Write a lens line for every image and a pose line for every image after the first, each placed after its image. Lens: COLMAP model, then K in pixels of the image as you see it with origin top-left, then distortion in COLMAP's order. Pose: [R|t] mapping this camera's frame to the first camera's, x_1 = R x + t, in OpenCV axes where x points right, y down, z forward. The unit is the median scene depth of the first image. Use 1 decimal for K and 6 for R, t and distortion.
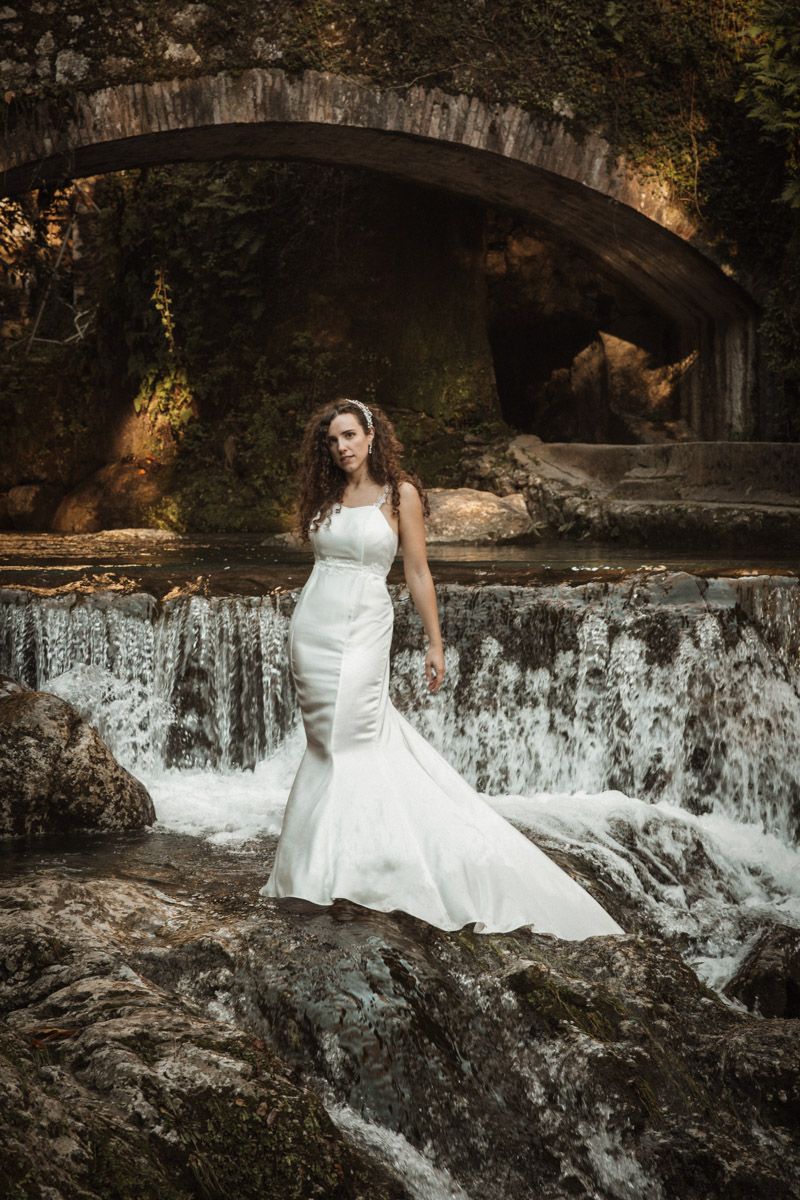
lens RADIAL K [[2295.1, 0, 400.6], [0, 2295.1, 597.6], [0, 0, 1]] dist [0.062375, 0.000000]
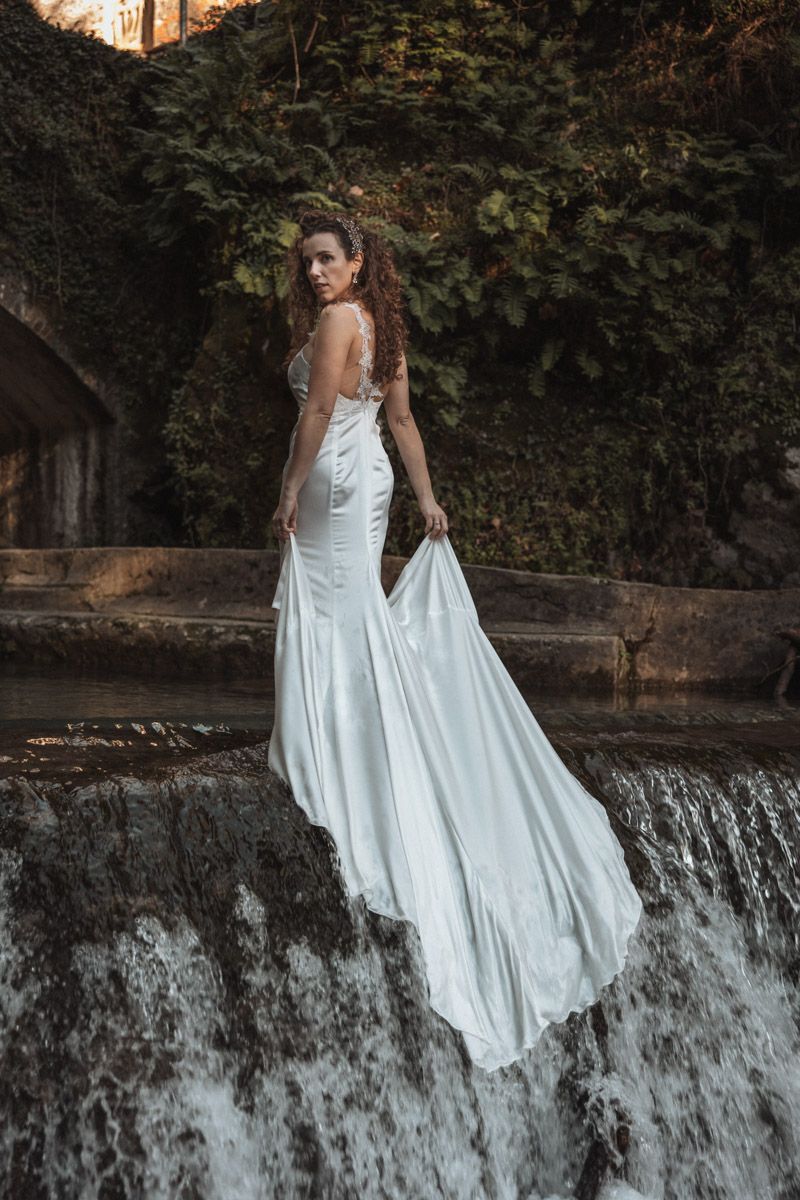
lens RADIAL K [[1430.3, 0, 400.6], [0, 1430.3, 598.6], [0, 0, 1]] dist [-0.004654, 0.000000]
pose [[0.848198, 0.021327, 0.529249, -0.067624], [0.003379, 0.998951, -0.045670, -0.021182], [-0.529668, 0.040525, 0.847236, 0.452791]]
